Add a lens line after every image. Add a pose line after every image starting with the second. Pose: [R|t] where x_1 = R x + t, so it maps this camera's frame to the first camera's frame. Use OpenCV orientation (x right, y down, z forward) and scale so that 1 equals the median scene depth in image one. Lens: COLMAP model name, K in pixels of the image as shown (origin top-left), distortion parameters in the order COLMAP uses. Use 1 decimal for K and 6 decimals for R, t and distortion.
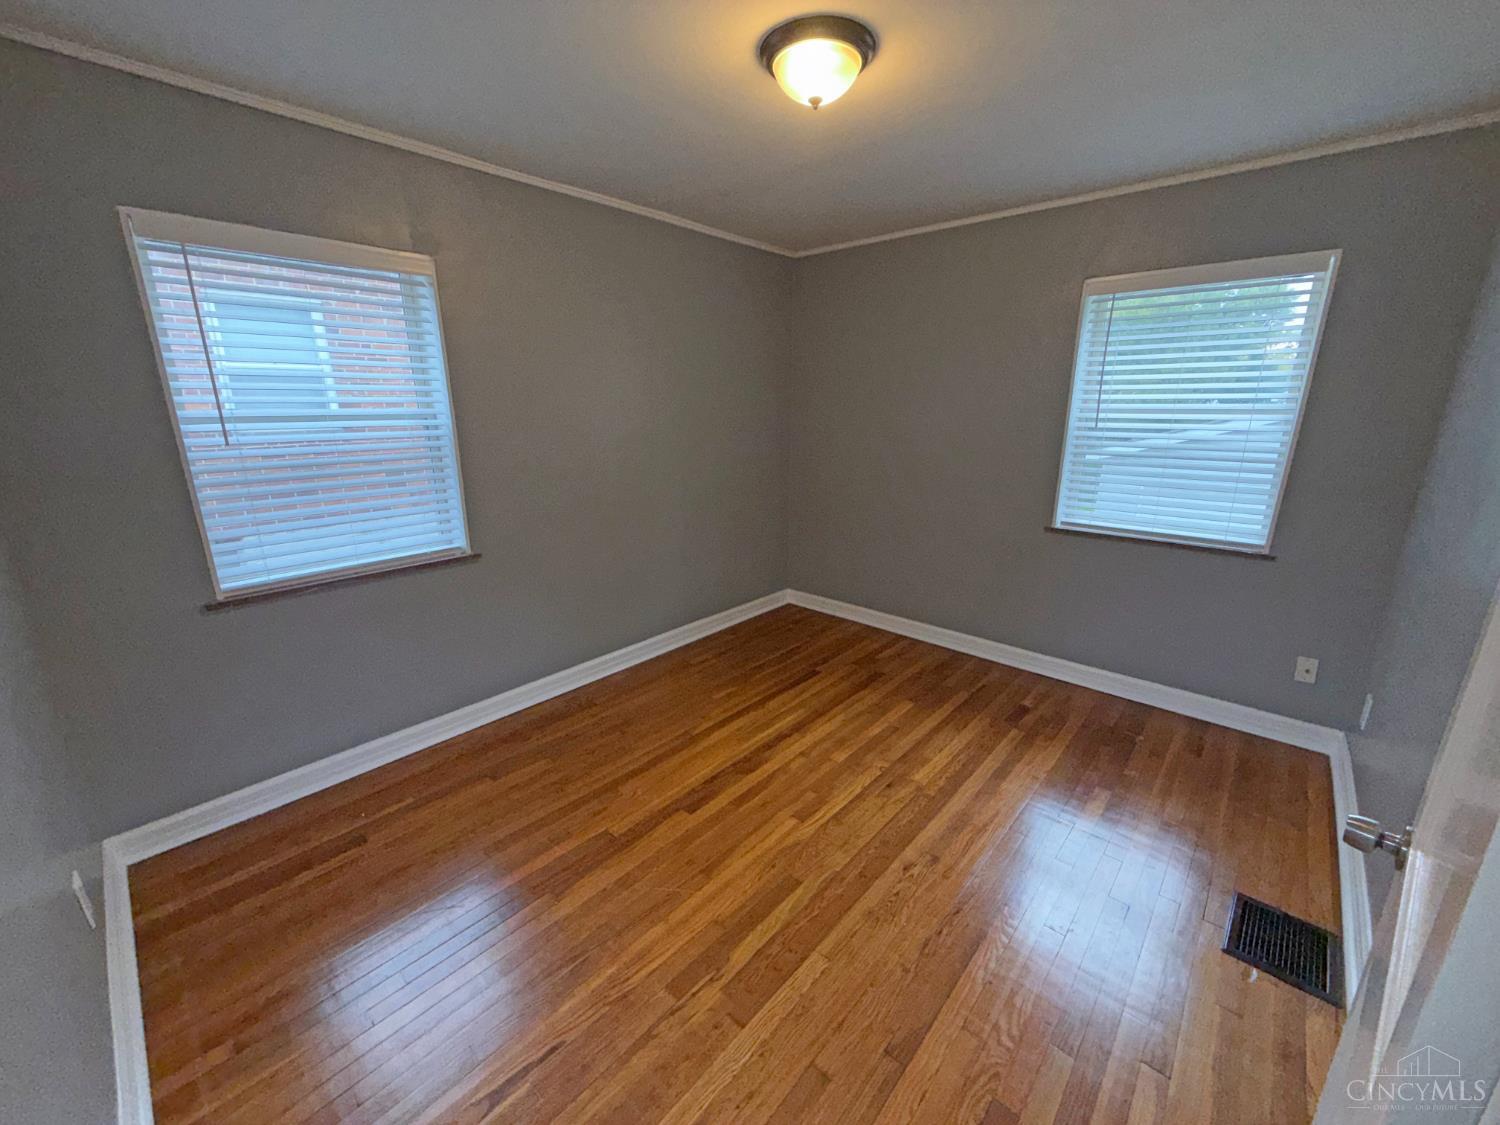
lens RADIAL K [[593.8, 0, 744.7], [0, 593.8, 561.3], [0, 0, 1]] dist [-0.000686, 0.000054]
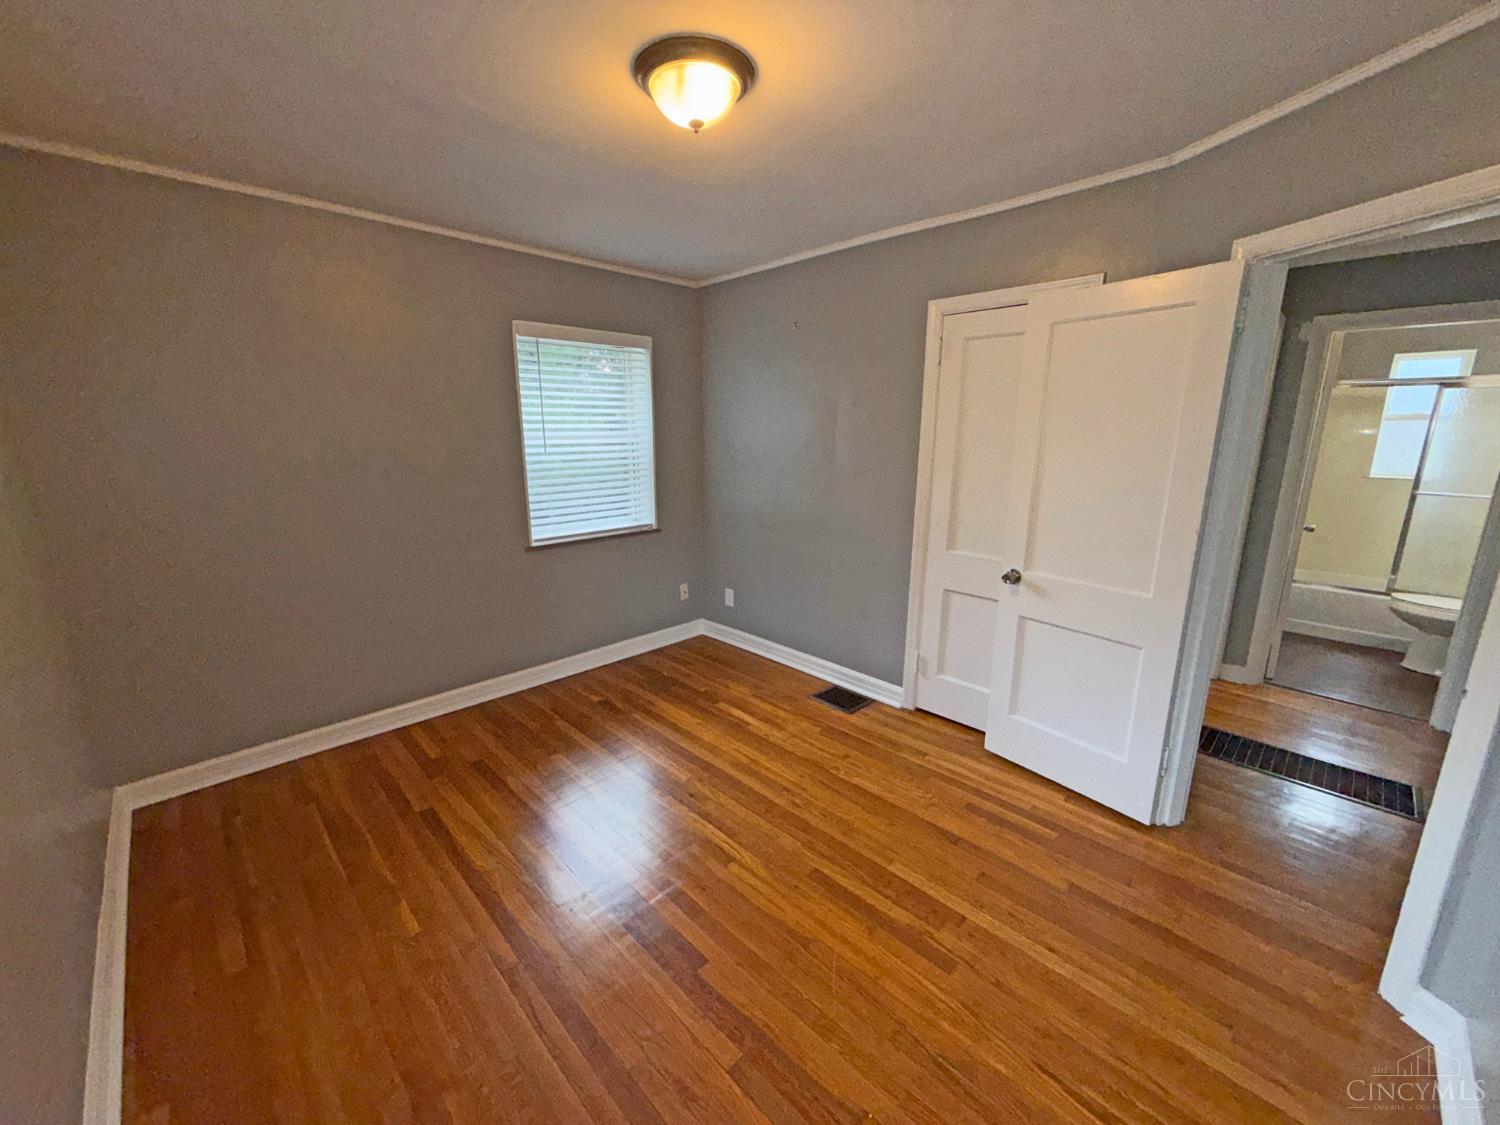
lens RADIAL K [[594.0, 0, 749.7], [0, 594.0, 555.8], [0, 0, 1]] dist [0.000374, 0.000058]
pose [[0.057845, -0.211910, 0.975576, -0.624468], [0.259389, 0.946841, 0.190288, -0.176870], [-0.964039, 0.242046, 0.109737, 0.628245]]
